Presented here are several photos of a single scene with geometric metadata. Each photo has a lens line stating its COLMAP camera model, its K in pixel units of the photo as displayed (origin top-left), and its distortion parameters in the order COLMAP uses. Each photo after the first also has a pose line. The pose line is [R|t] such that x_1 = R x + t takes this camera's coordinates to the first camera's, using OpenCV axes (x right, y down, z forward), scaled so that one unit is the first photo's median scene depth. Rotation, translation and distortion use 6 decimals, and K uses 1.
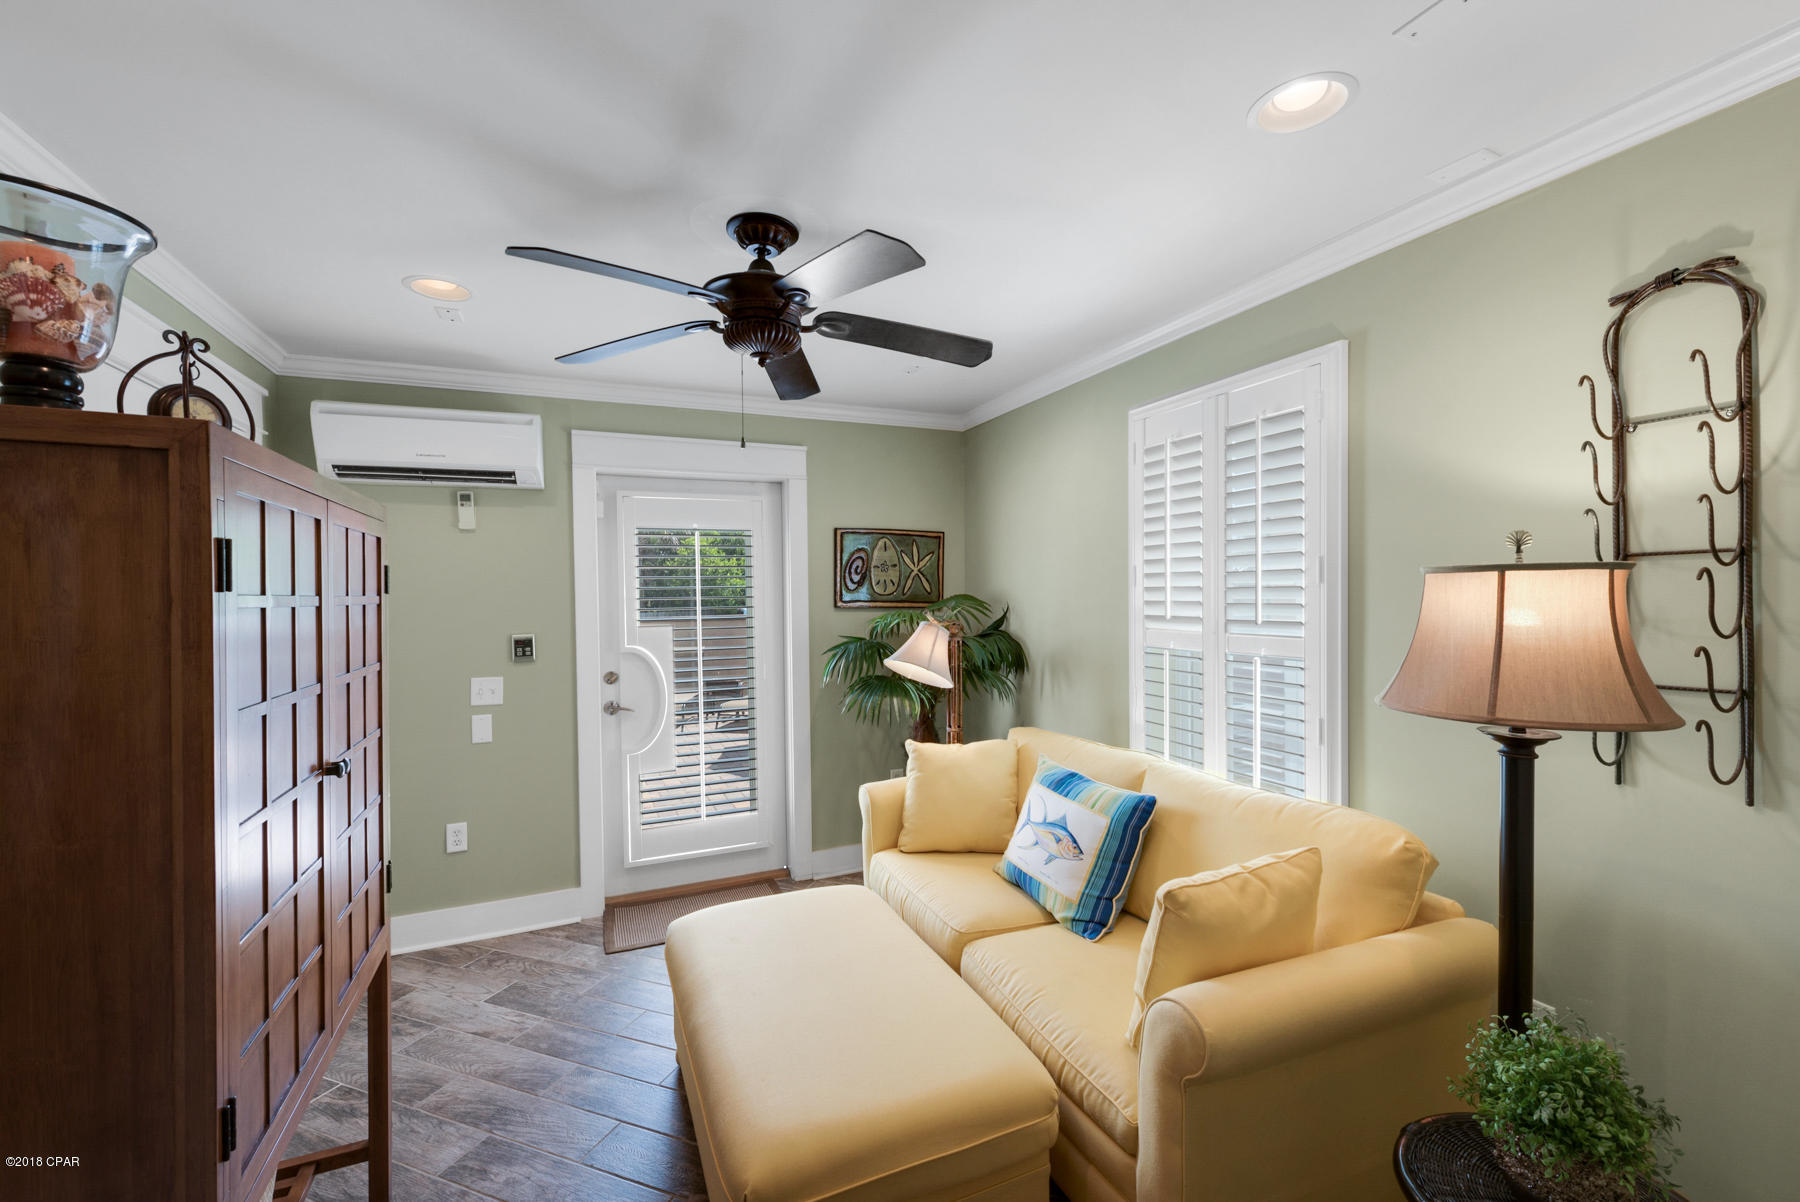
lens RADIAL K [[713.7, 0, 896.2], [0, 713.7, 604.6], [0, 0, 1]] dist [-0.003281, -0.000374]
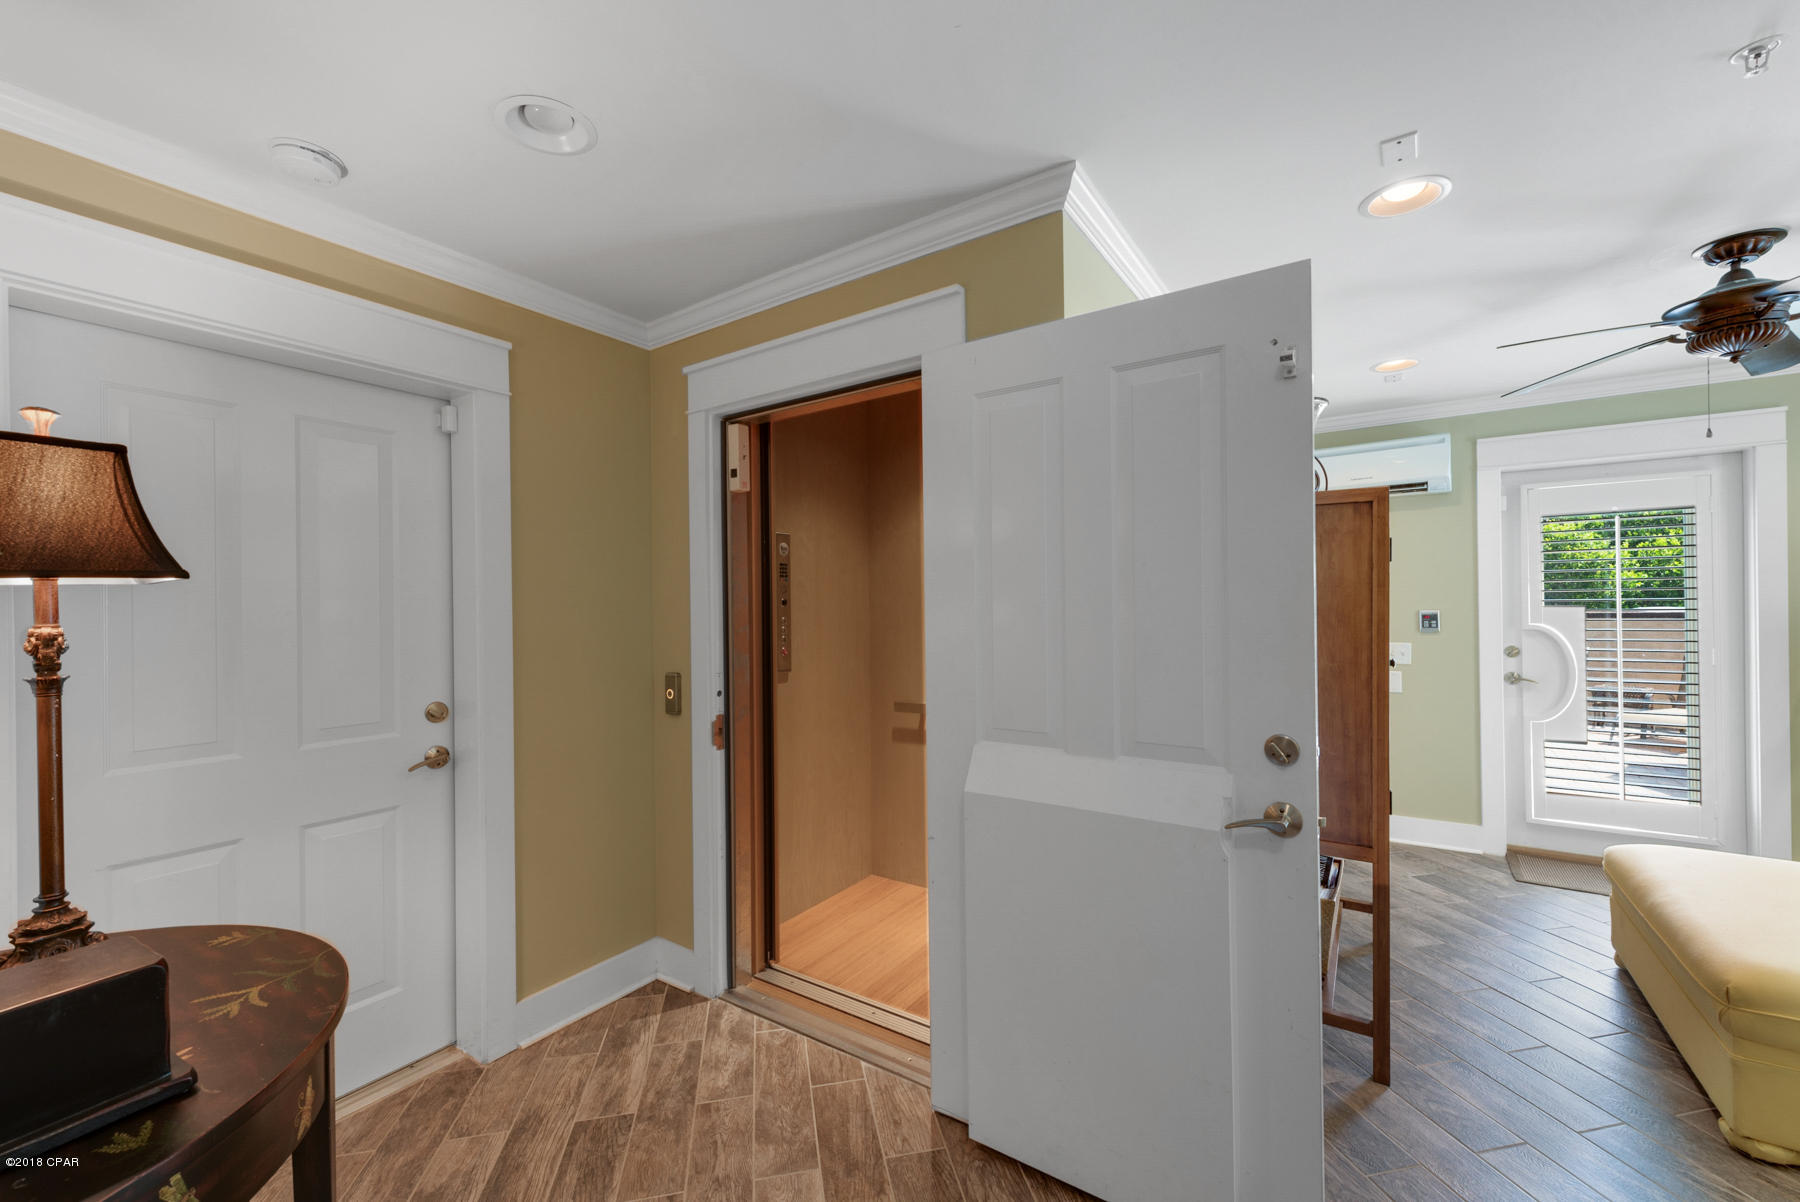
lens RADIAL K [[713.7, 0, 896.2], [0, 713.7, 604.6], [0, 0, 1]] dist [-0.003281, -0.000374]
pose [[0.531505, 0.004643, -0.847043, 0.040660], [-0.008156, 0.999967, 0.000363, 0.041605], [0.847016, 0.006716, 0.531525, -0.488296]]
